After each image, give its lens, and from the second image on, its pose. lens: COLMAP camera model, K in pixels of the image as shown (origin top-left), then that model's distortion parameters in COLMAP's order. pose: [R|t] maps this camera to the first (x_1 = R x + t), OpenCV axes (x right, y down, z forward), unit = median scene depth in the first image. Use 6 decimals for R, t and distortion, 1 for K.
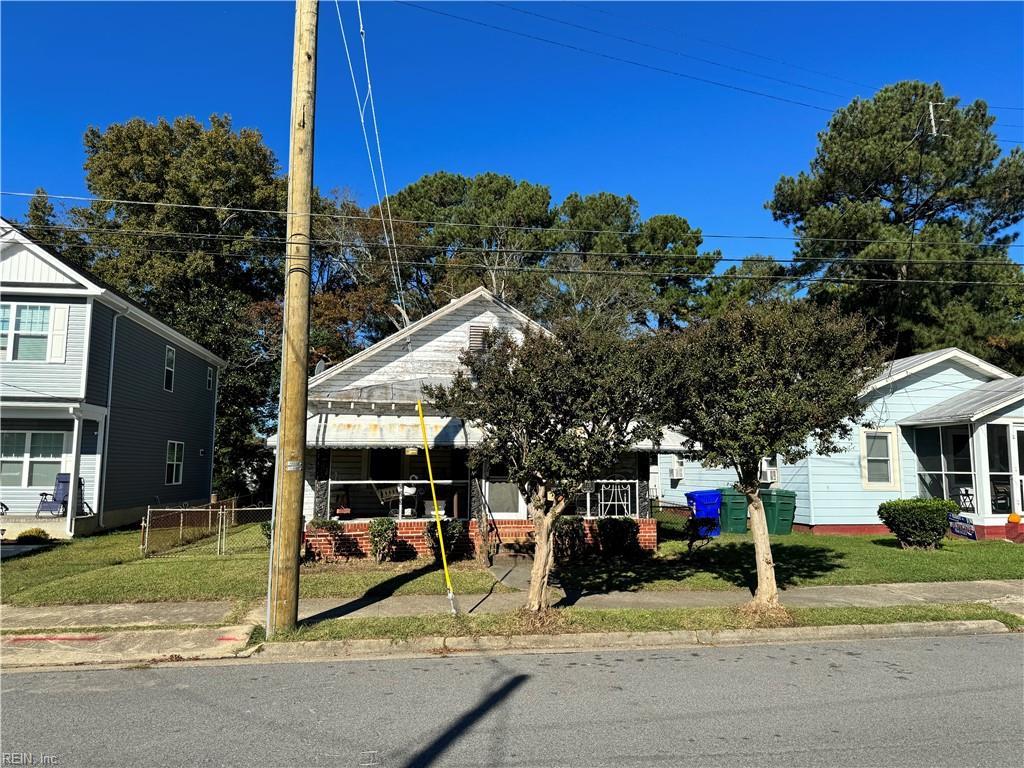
lens RADIAL K [[732.7, 0, 513.4], [0, 732.7, 380.4], [0, 0, 1]] dist [0.081948, -0.092608]
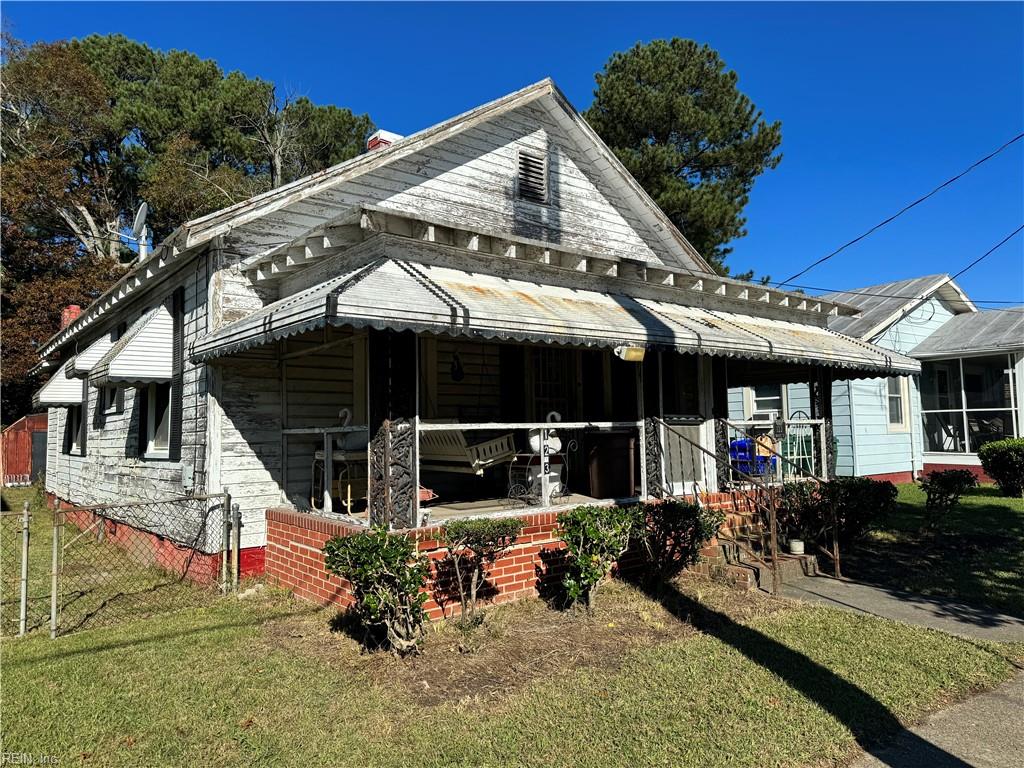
lens RADIAL K [[719.9, 0, 512.0], [0, 719.9, 384.0], [0, 0, 1]] dist [0.102476, -0.137442]
pose [[0.881557, 0.010380, 0.471963, -0.324335], [-0.033756, 0.998585, 0.041089, 0.079714], [-0.470869, -0.052154, 0.880660, 0.520101]]
